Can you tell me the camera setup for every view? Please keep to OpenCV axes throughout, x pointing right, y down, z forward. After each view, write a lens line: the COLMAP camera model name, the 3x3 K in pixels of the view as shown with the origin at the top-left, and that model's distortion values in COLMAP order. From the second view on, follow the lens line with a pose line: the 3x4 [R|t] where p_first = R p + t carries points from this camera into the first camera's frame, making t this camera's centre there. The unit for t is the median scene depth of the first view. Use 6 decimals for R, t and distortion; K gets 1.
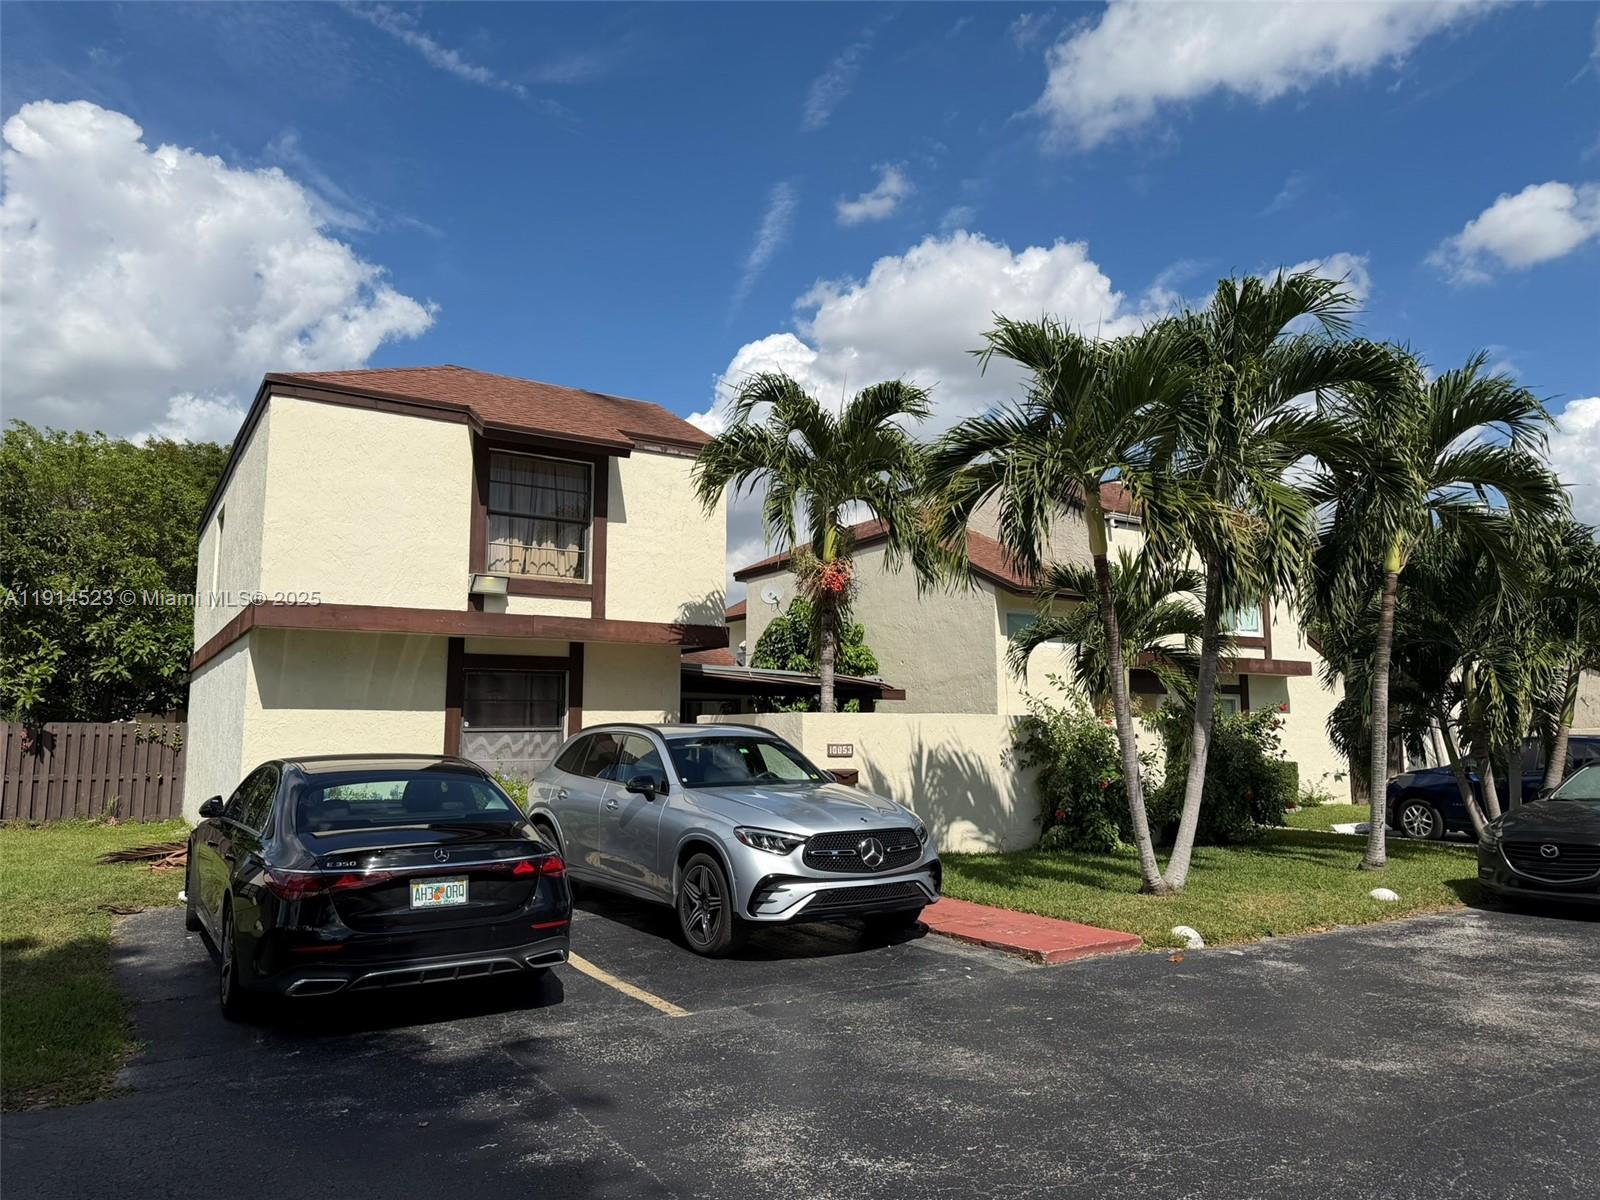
lens RADIAL K [[1118.6, 0, 848.3], [0, 1118.6, 600.4], [0, 0, 1]] dist [0.050792, -0.072646]
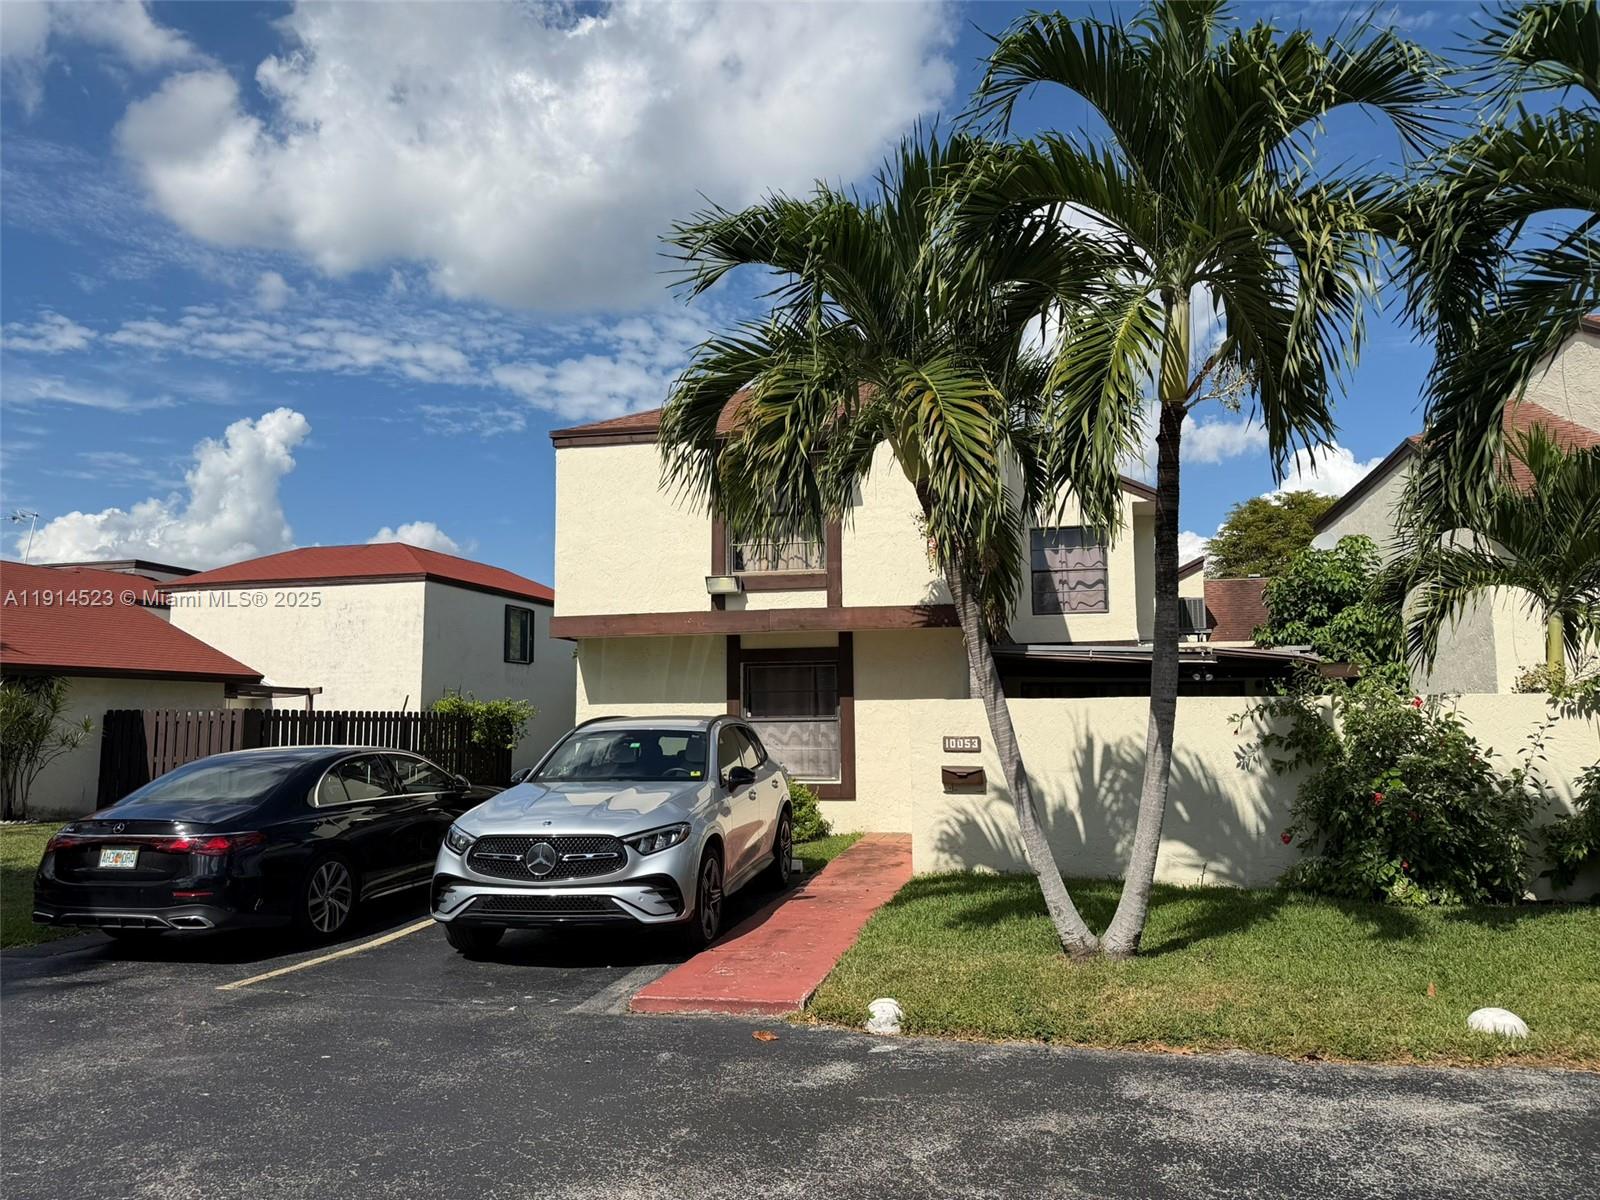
lens RADIAL K [[1141.7, 0, 798.4], [0, 1141.7, 563.5], [0, 0, 1]] dist [0.028213, -0.028006]
pose [[0.677028, -0.104893, -0.728444, 0.511978], [0.094681, 0.993980, -0.055131, 0.031690], [0.729841, -0.031645, 0.682884, 0.302398]]
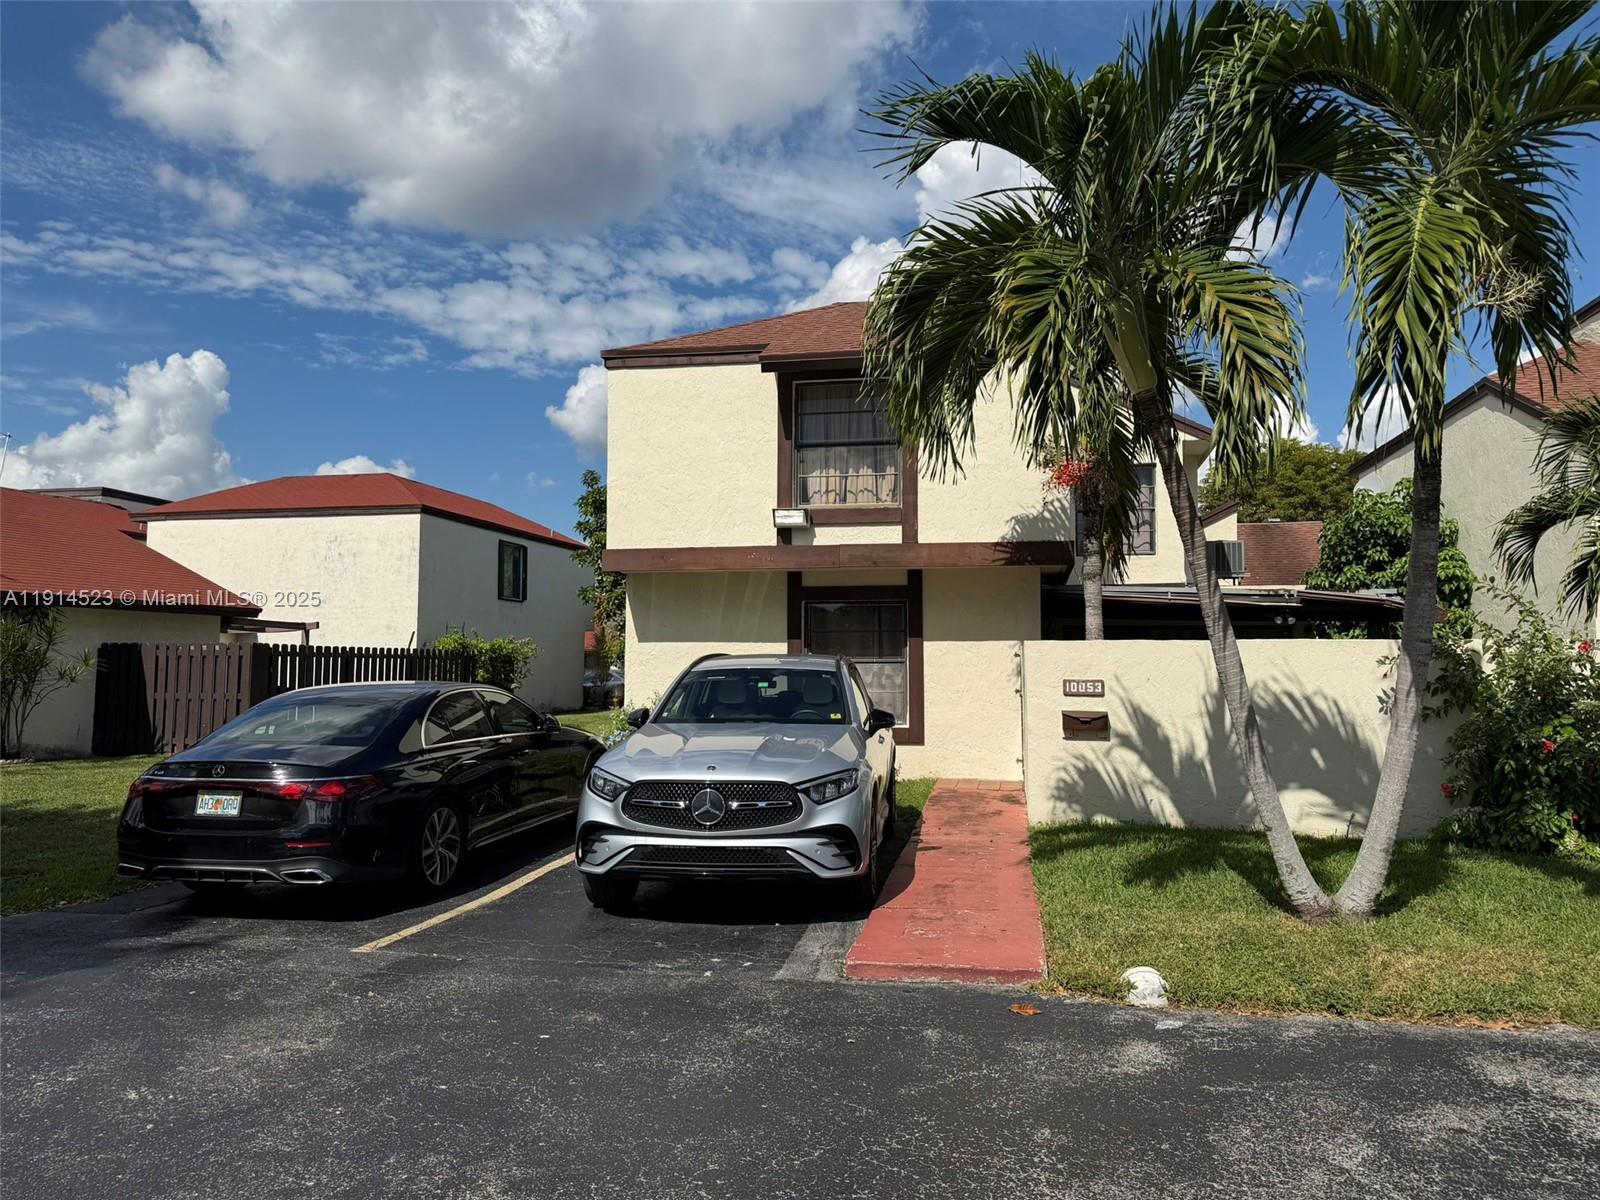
lens RADIAL K [[1141.7, 0, 798.4], [0, 1141.7, 563.5], [0, 0, 1]] dist [0.028213, -0.028006]
pose [[0.710540, -0.059514, -0.701136, 0.394251], [0.080924, 0.996717, -0.002594, 0.029578], [0.698988, -0.054896, 0.713023, 0.263405]]
